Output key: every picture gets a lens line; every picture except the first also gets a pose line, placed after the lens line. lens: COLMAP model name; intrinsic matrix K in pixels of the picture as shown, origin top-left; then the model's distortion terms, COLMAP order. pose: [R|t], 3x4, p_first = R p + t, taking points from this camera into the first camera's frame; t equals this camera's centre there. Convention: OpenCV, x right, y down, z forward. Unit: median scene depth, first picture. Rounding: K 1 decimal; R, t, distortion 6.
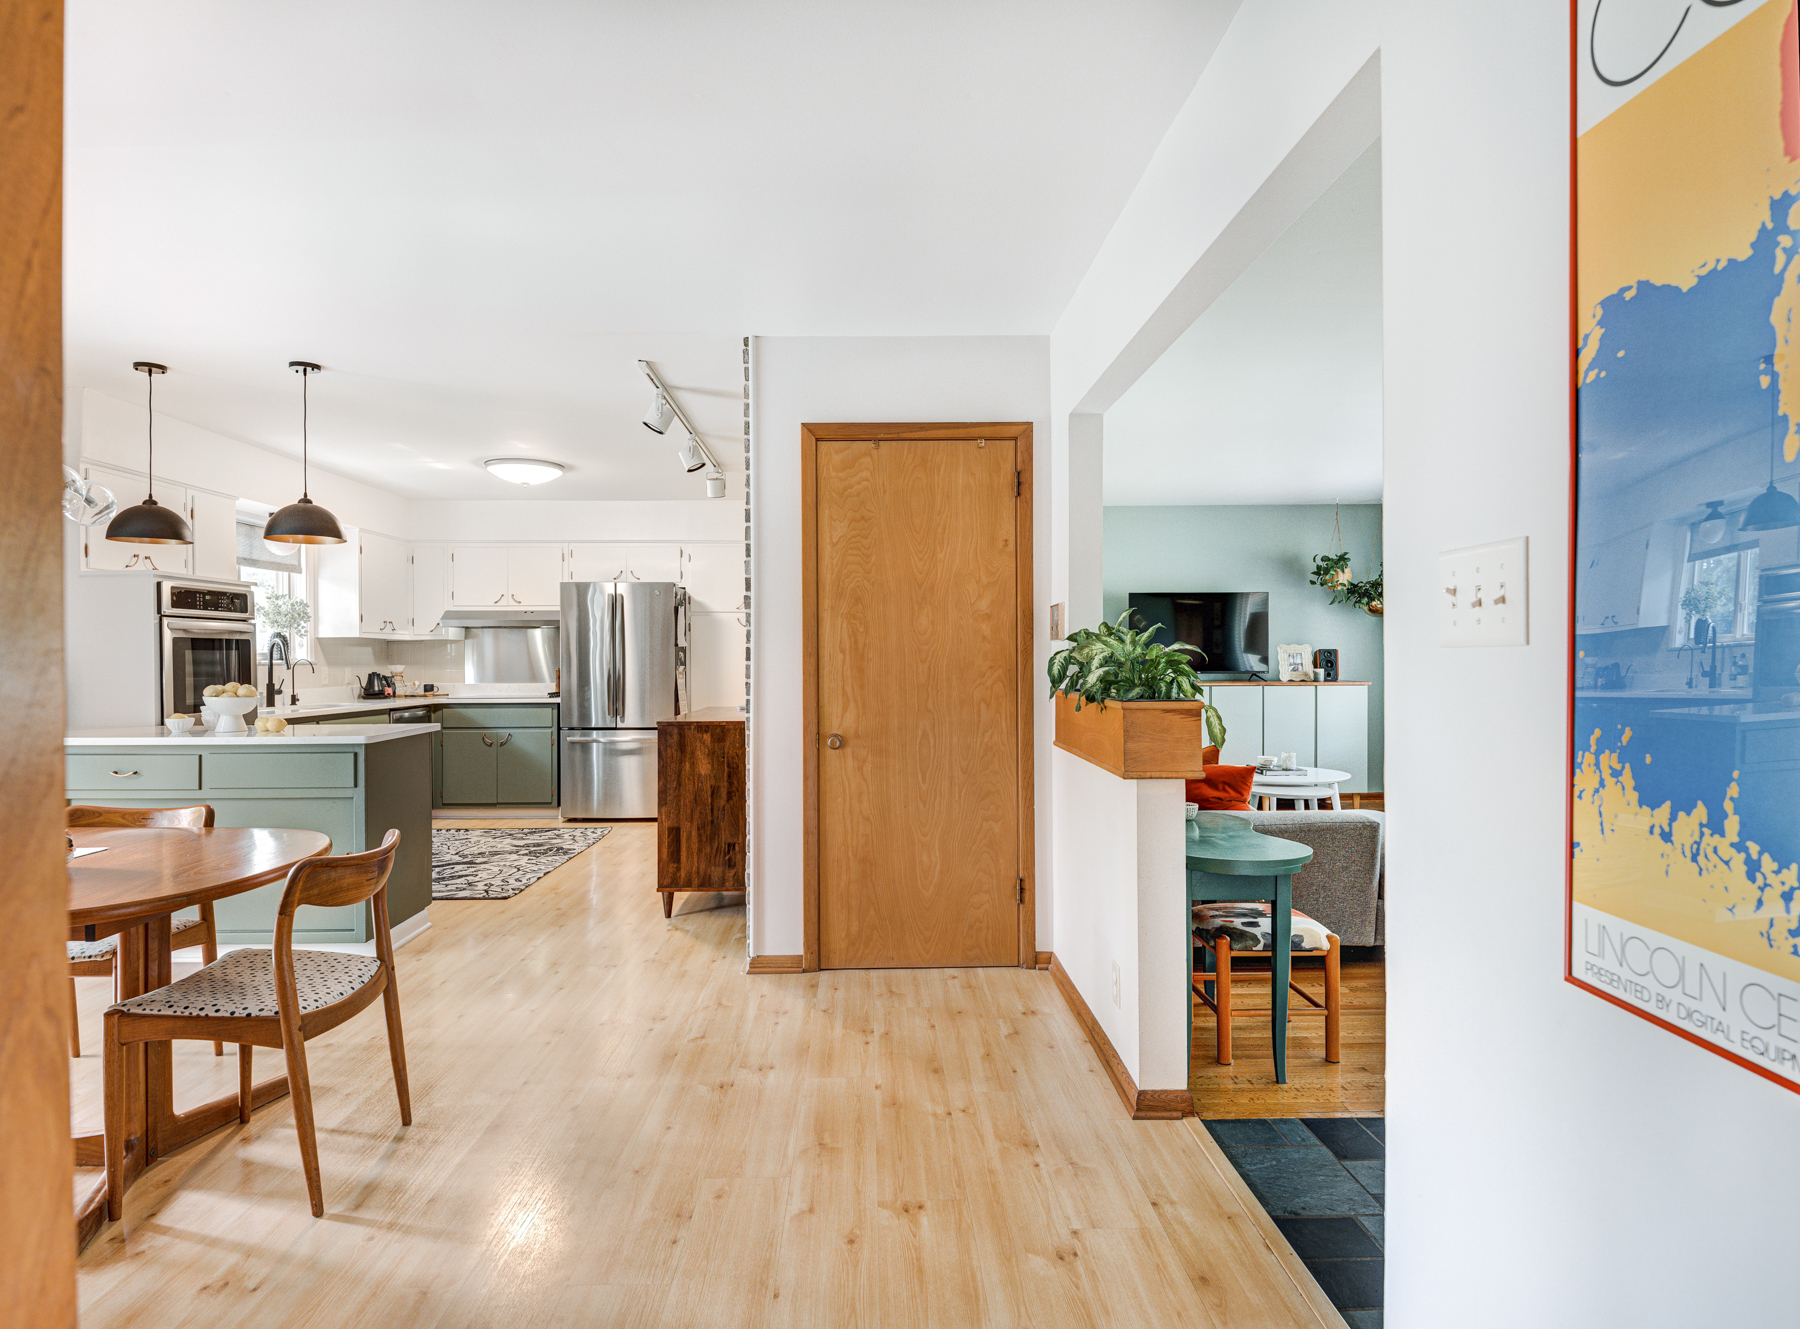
lens RADIAL K [[979.4, 0, 879.2], [0, 979.4, 654.7], [0, 0, 1]] dist [0.036700, -0.038573]
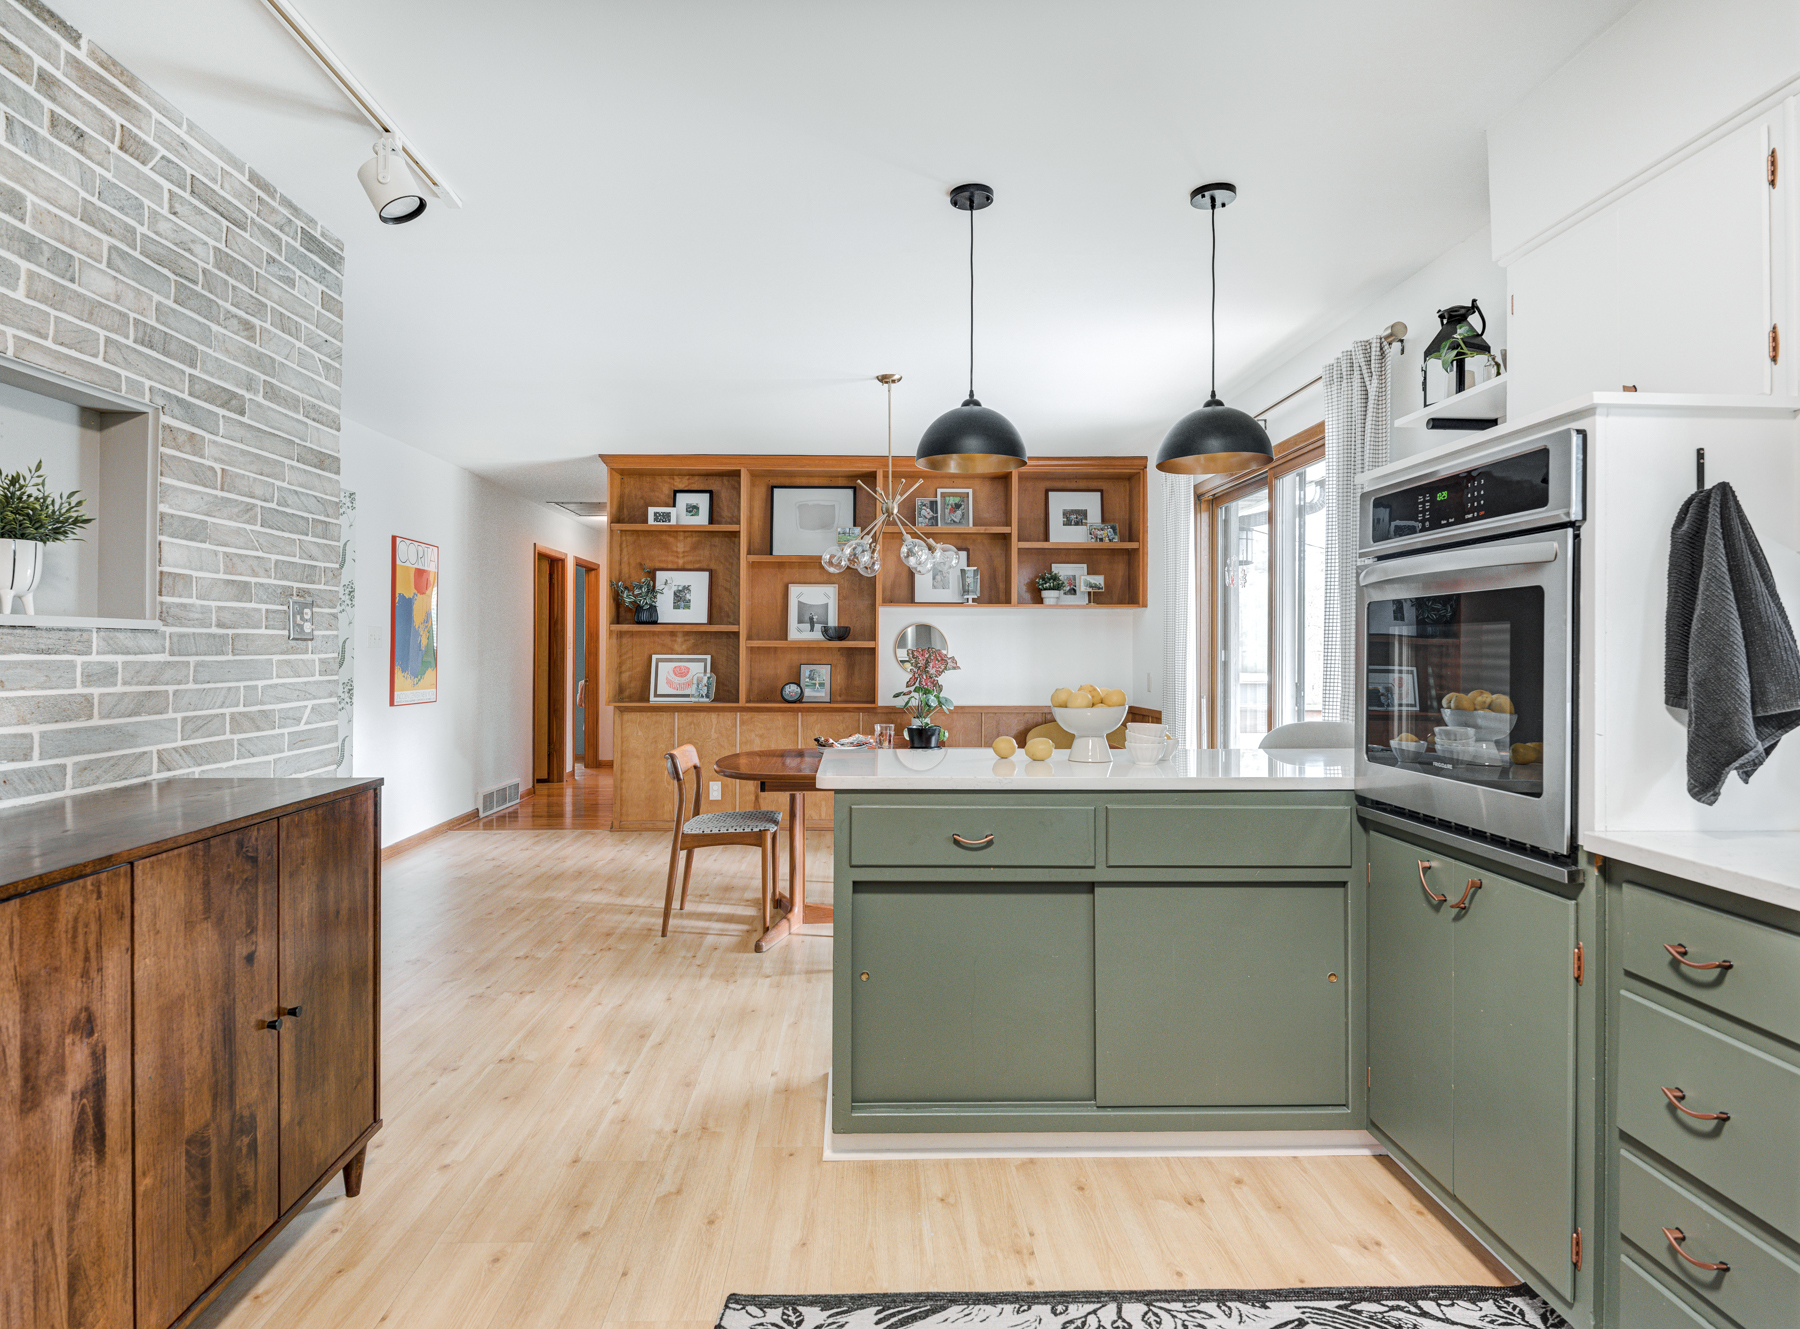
lens RADIAL K [[979.4, 0, 879.2], [0, 979.4, 654.7], [0, 0, 1]] dist [0.036700, -0.038573]
pose [[-0.999995, 0.001760, -0.002789, -0.557896], [0.001767, 0.999996, -0.002347, 0.010028], [0.002784, -0.002352, -0.999993, 1.762744]]
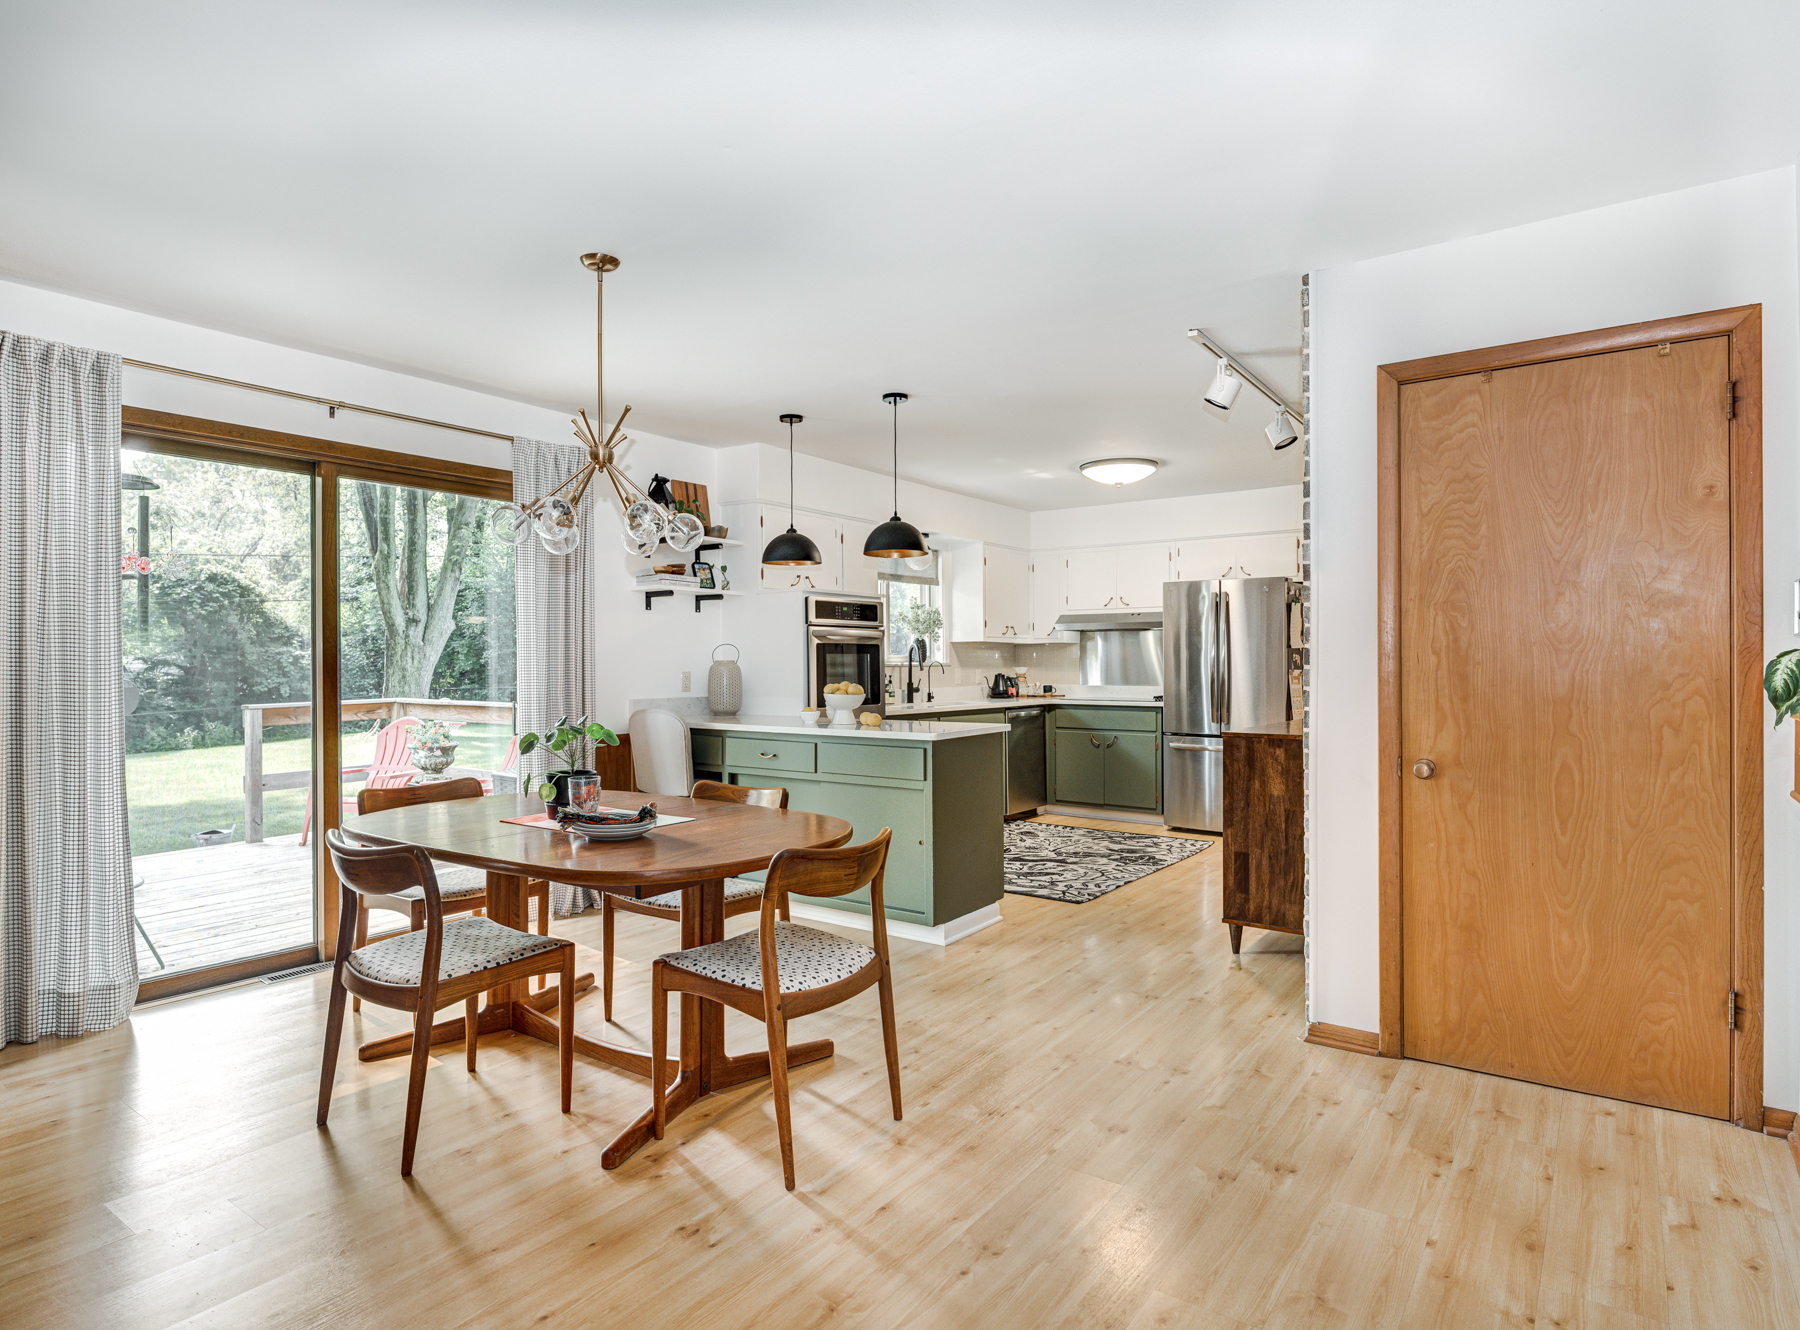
lens RADIAL K [[983.8, 0, 898.1], [0, 983.8, 661.2], [0, 0, 1]] dist [0.018218, -0.020347]
pose [[0.802676, 0.001501, -0.596413, 0.085721], [0.001046, 0.999992, 0.003925, -0.000159], [0.596414, -0.003774, 0.802668, 0.123890]]
